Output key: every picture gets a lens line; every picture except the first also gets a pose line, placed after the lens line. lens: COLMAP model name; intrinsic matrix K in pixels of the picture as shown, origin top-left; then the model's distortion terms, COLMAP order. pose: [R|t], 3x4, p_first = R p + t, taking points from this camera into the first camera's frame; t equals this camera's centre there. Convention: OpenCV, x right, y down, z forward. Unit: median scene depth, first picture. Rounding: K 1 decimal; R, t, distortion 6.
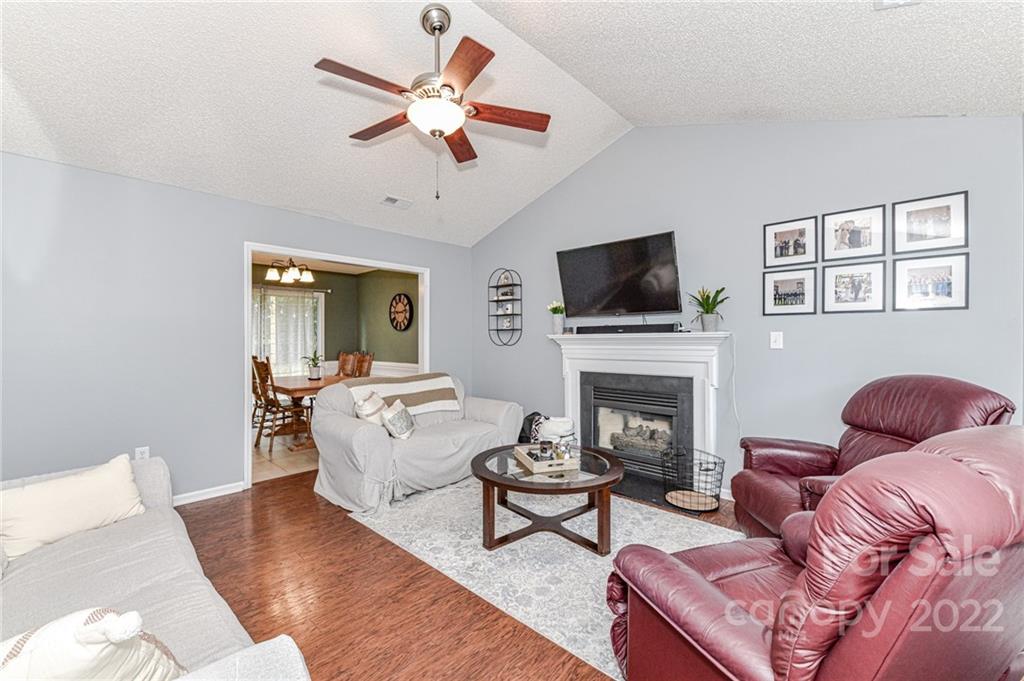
lens RADIAL K [[419.9, 0, 509.5], [0, 419.9, 341.8], [0, 0, 1]] dist [-0.000147, -0.000412]
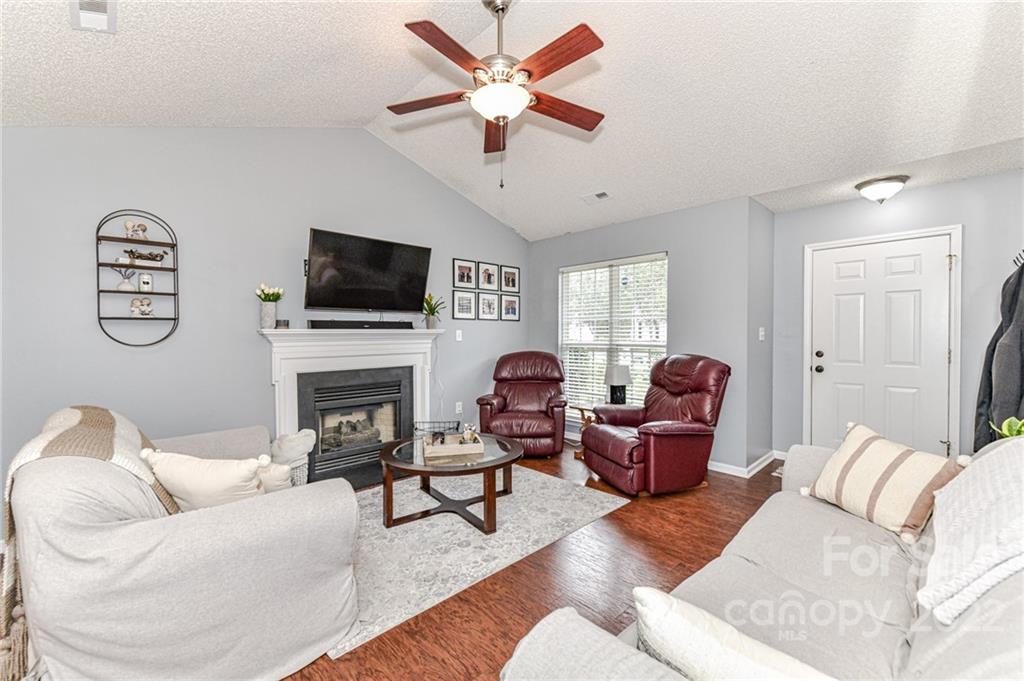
lens RADIAL K [[419.9, 0, 521.3], [0, 419.9, 341.6], [0, 0, 1]] dist [-0.000147, -0.000412]
pose [[0.034753, -0.011413, 0.999331, -0.643858], [0.012790, 0.999858, 0.010975, 0.003201], [-0.999314, 0.012400, 0.034894, 0.521920]]
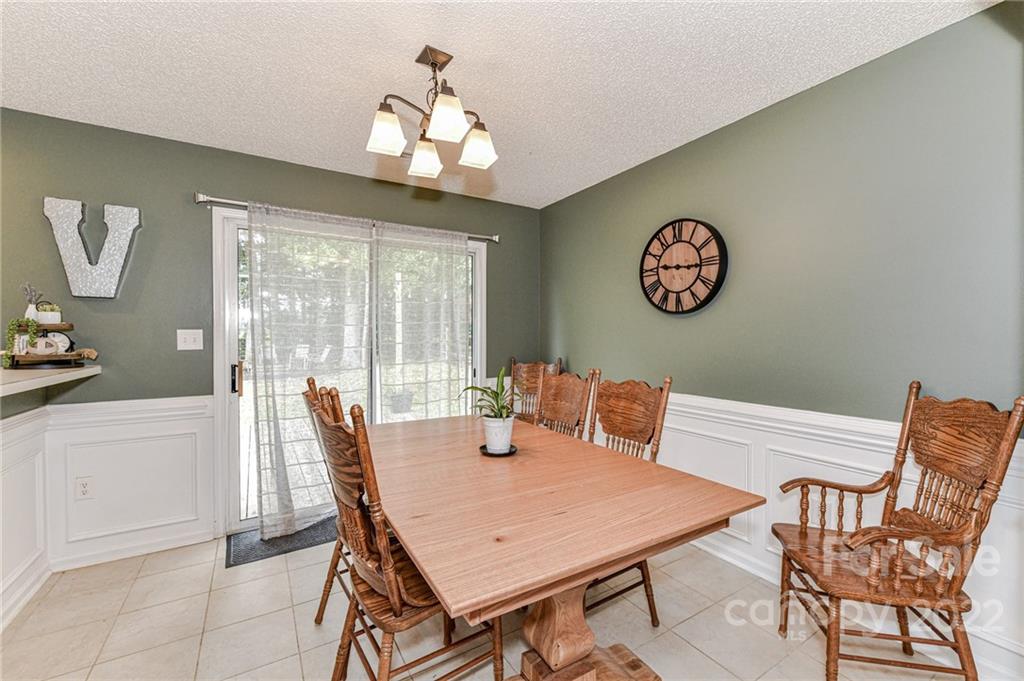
lens RADIAL K [[419.9, 0, 513.2], [0, 419.9, 341.5], [0, 0, 1]] dist [-0.000147, -0.000412]
pose [[0.967119, 0.007962, -0.254201, -0.471285], [-0.007544, 0.999968, 0.002617, 0.000560], [0.254214, -0.000614, 0.967148, 0.875273]]
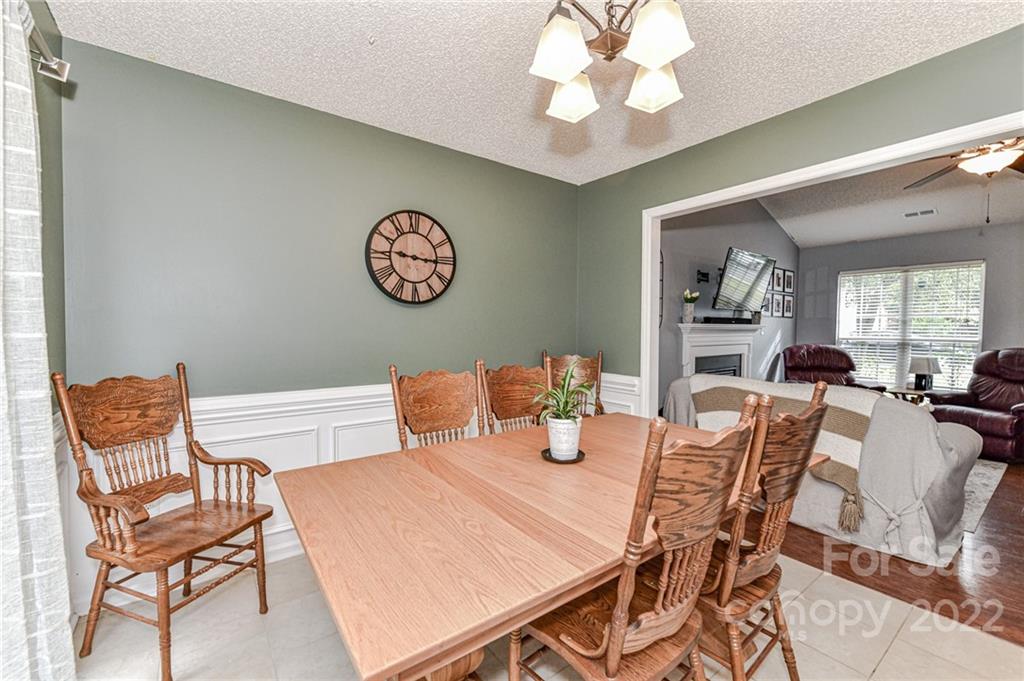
lens RADIAL K [[419.9, 0, 519.2], [0, 419.9, 343.5], [0, 0, 1]] dist [-0.000147, -0.000412]
pose [[0.164984, -0.029659, 0.985850, -0.981155], [0.000656, 0.999551, 0.029962, 0.000633], [-0.986296, -0.004296, 0.164930, 1.266810]]
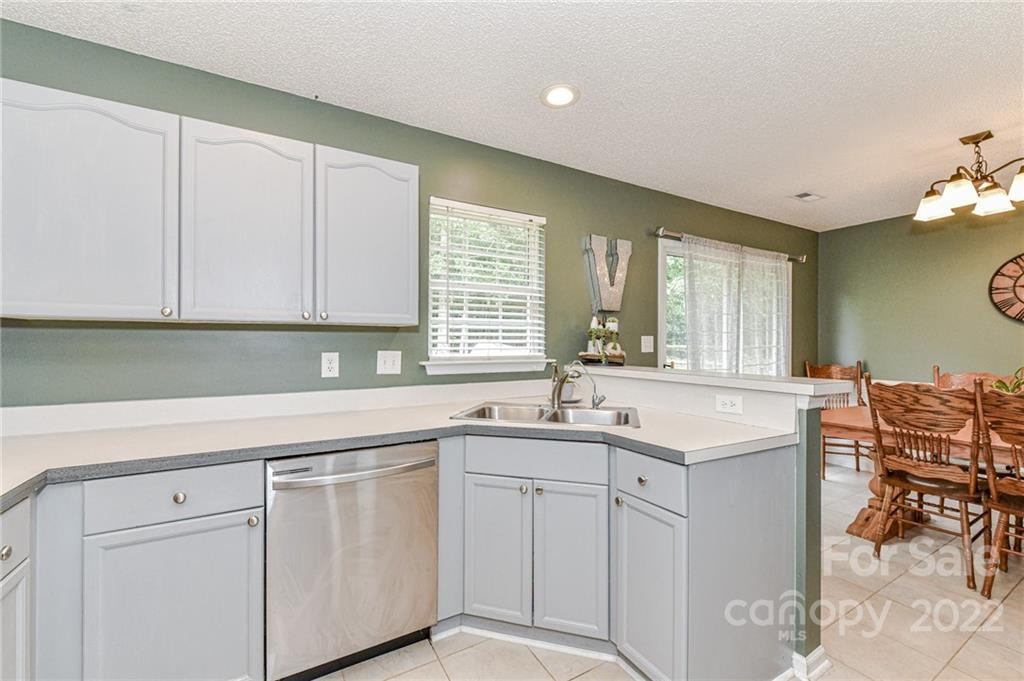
lens RADIAL K [[419.9, 0, 513.3], [0, 419.9, 337.2], [0, 0, 1]] dist [-0.000147, -0.000412]
pose [[0.959587, 0.006828, -0.281329, -1.087180], [-0.012300, 0.999768, -0.017689, 0.006798], [0.281143, 0.020434, 0.959448, 0.550430]]
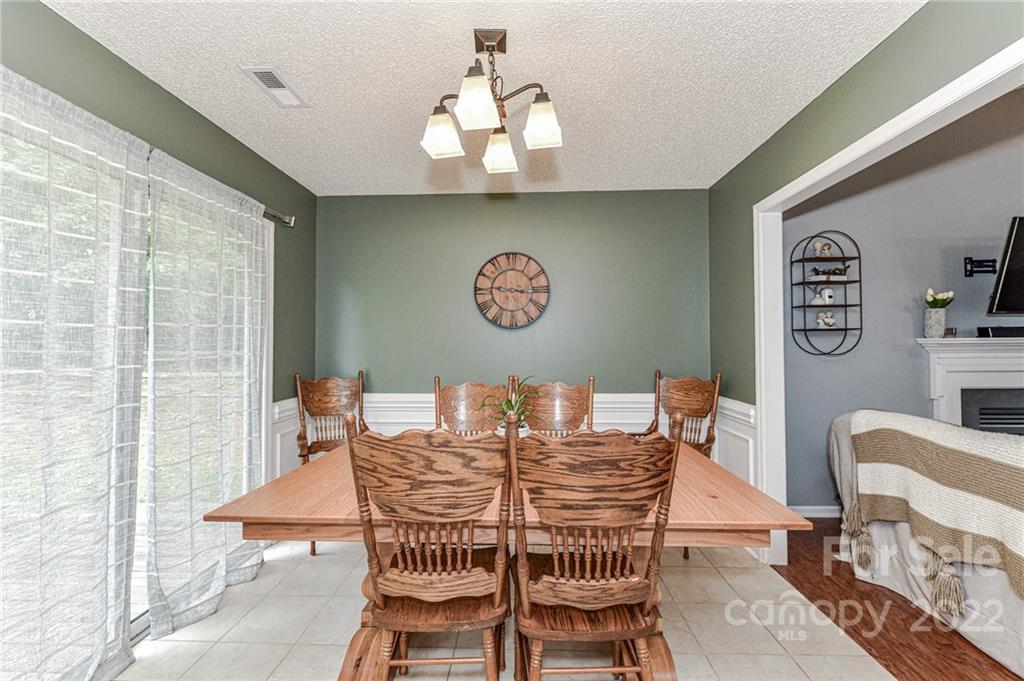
lens RADIAL K [[419.9, 0, 514.4], [0, 419.9, 343.7], [0, 0, 1]] dist [-0.000147, -0.000412]
pose [[0.748904, 0.007177, 0.662640, -0.886009], [0.004919, 0.999854, -0.016388, 0.000245], [-0.662661, 0.015533, 0.748759, 0.961359]]
